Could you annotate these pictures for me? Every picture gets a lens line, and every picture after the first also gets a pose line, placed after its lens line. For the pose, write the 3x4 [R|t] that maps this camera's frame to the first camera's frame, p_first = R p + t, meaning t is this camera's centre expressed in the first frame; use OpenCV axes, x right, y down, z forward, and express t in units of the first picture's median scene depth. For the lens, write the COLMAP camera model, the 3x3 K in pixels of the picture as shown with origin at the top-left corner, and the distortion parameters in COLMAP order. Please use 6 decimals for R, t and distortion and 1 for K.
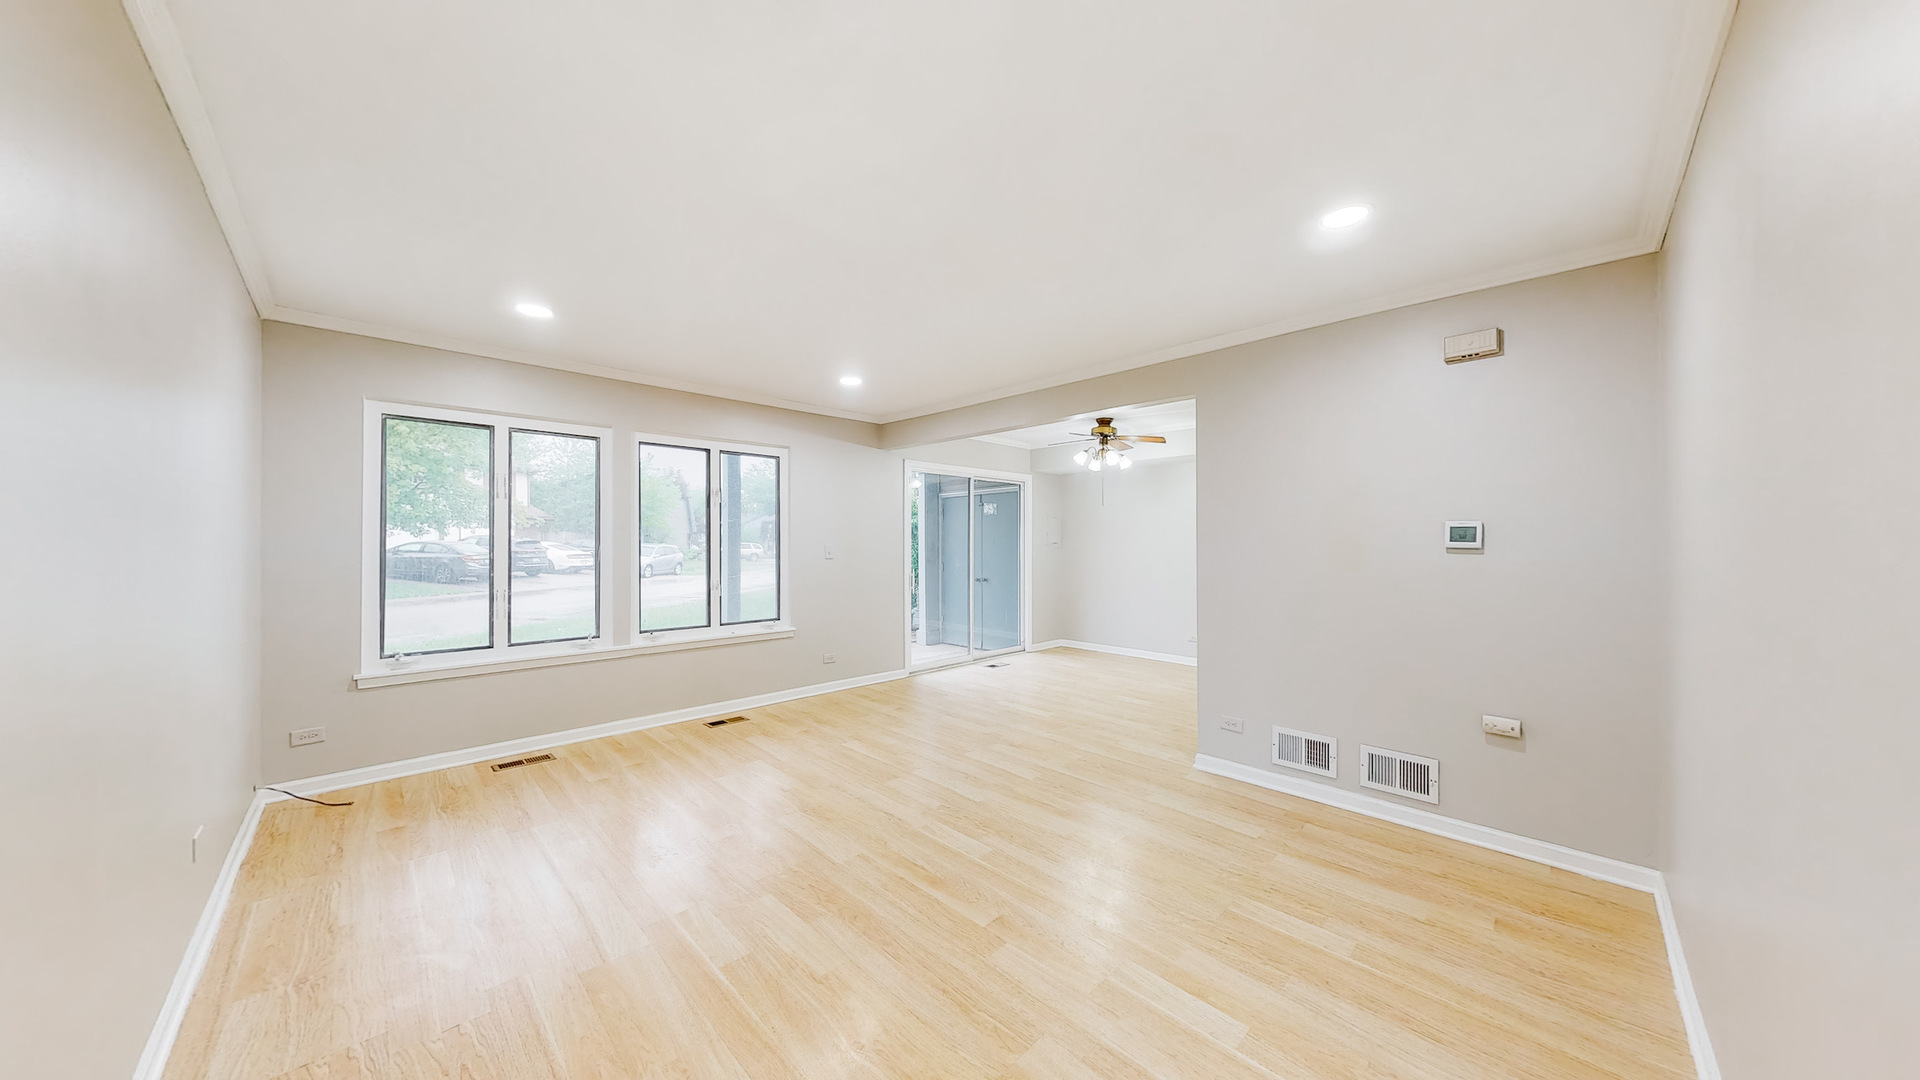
lens RADIAL K [[591.5, 0, 962.1], [0, 591.5, 538.7], [0, 0, 1]] dist [-0.004245, -0.000026]
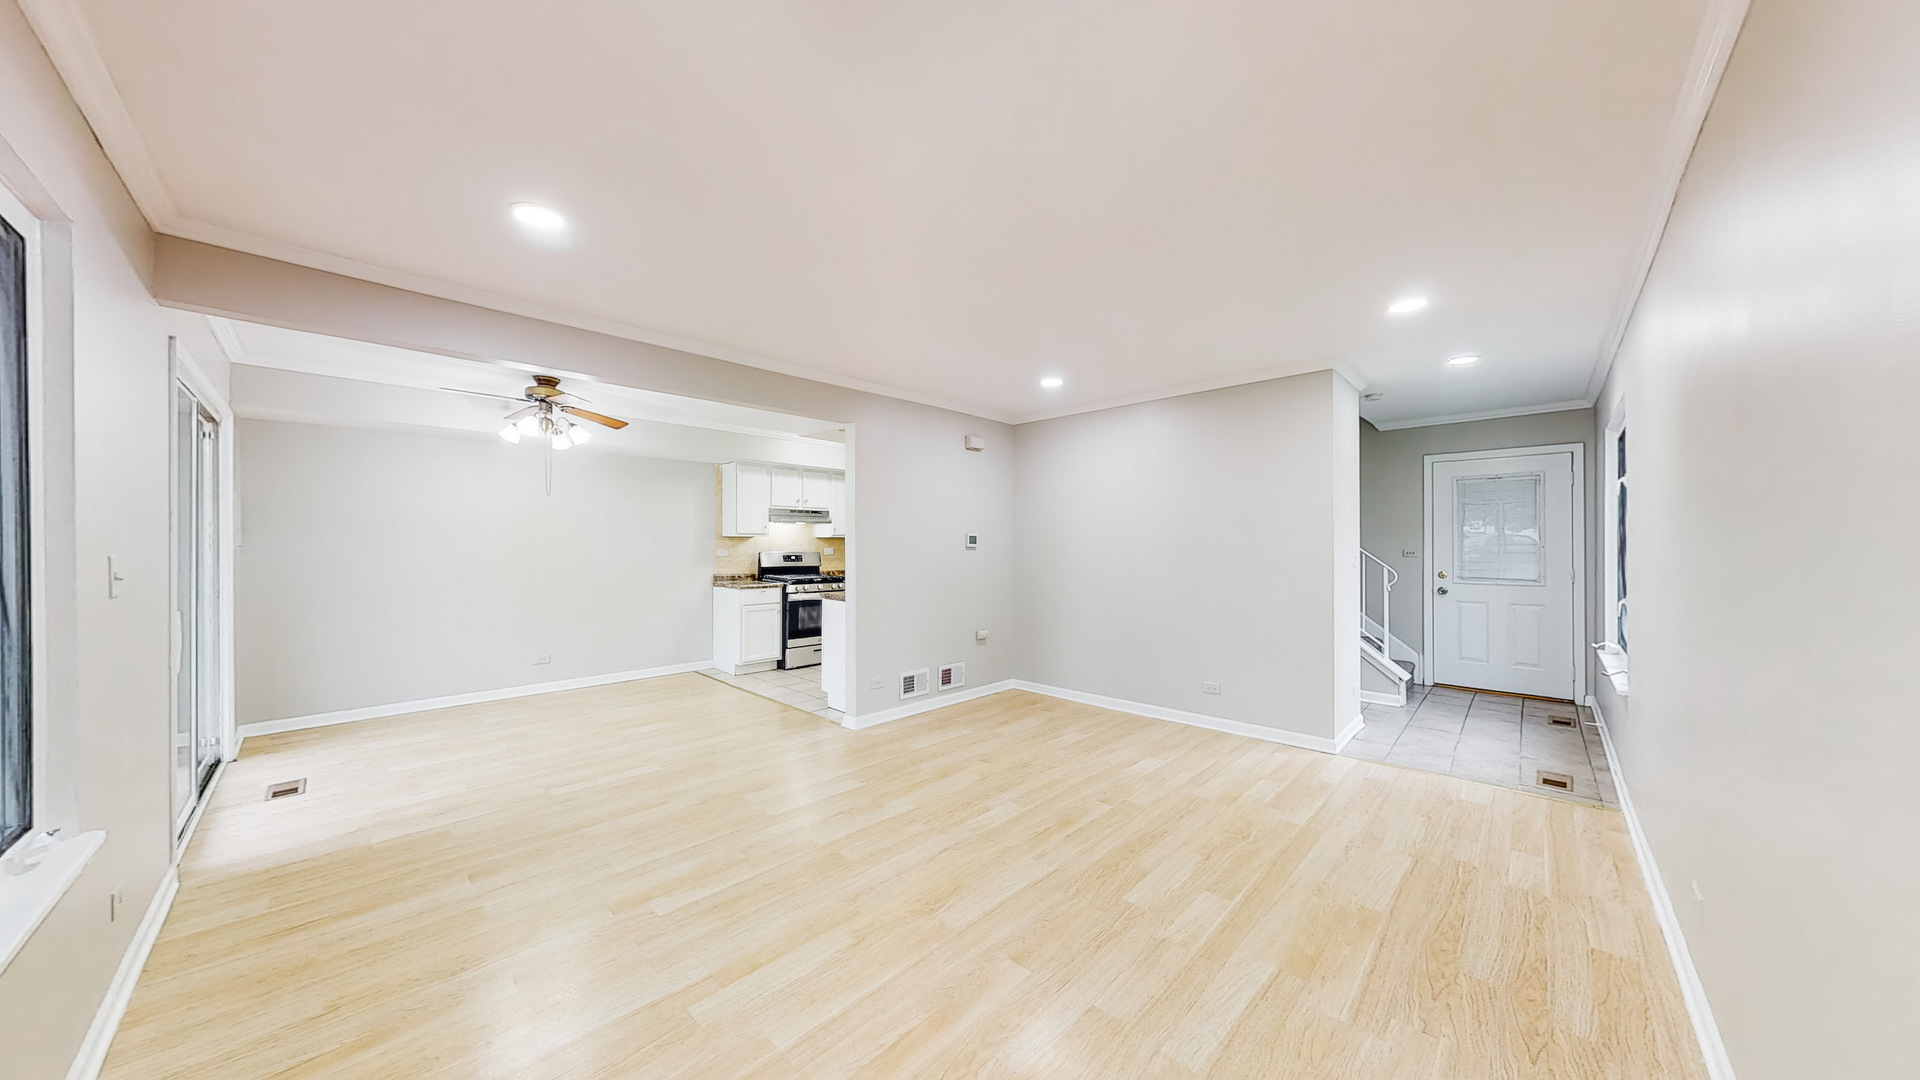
lens RADIAL K [[591.5, 0, 954.6], [0, 591.5, 545.1], [0, 0, 1]] dist [-0.004245, -0.000026]
pose [[0.008180, -0.007352, 0.999940, -0.959831], [-0.005429, 0.999958, 0.007397, -0.003153], [-0.999952, -0.005489, 0.008139, 0.926400]]
